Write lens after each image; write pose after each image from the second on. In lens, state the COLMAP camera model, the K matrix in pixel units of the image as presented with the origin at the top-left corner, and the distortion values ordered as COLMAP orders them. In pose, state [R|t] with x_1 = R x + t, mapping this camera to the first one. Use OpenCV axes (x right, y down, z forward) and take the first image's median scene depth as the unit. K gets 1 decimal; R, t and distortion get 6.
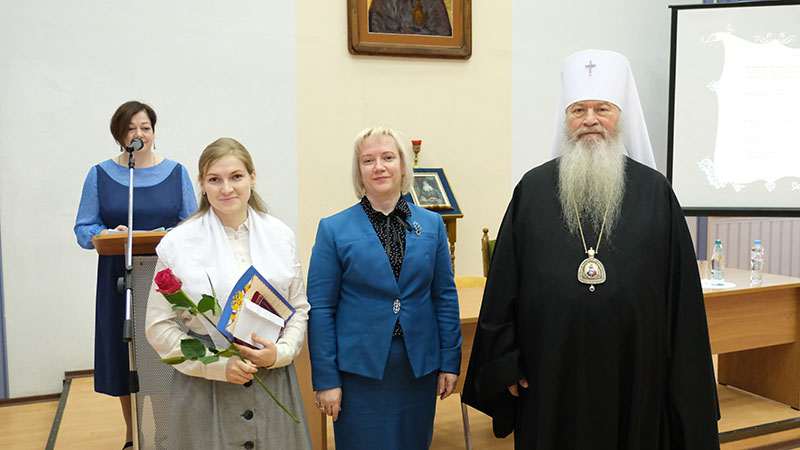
lens RADIAL K [[704.2, 0, 400.0], [0, 704.2, 225.0], [0, 0, 1]] dist [-0.007567, 0.002888]
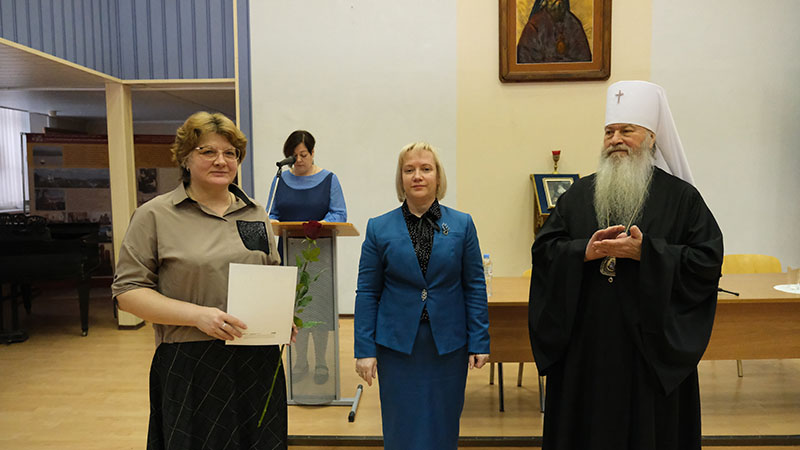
lens RADIAL K [[542.3, 0, 401.7], [0, 542.3, 227.2], [0, 0, 1]] dist [-0.013963, -0.002579]
pose [[0.922631, 0.035801, -0.384018, 0.143855], [-0.027321, 0.999248, 0.027517, -0.008070], [0.384714, -0.014896, 0.922916, 0.042361]]
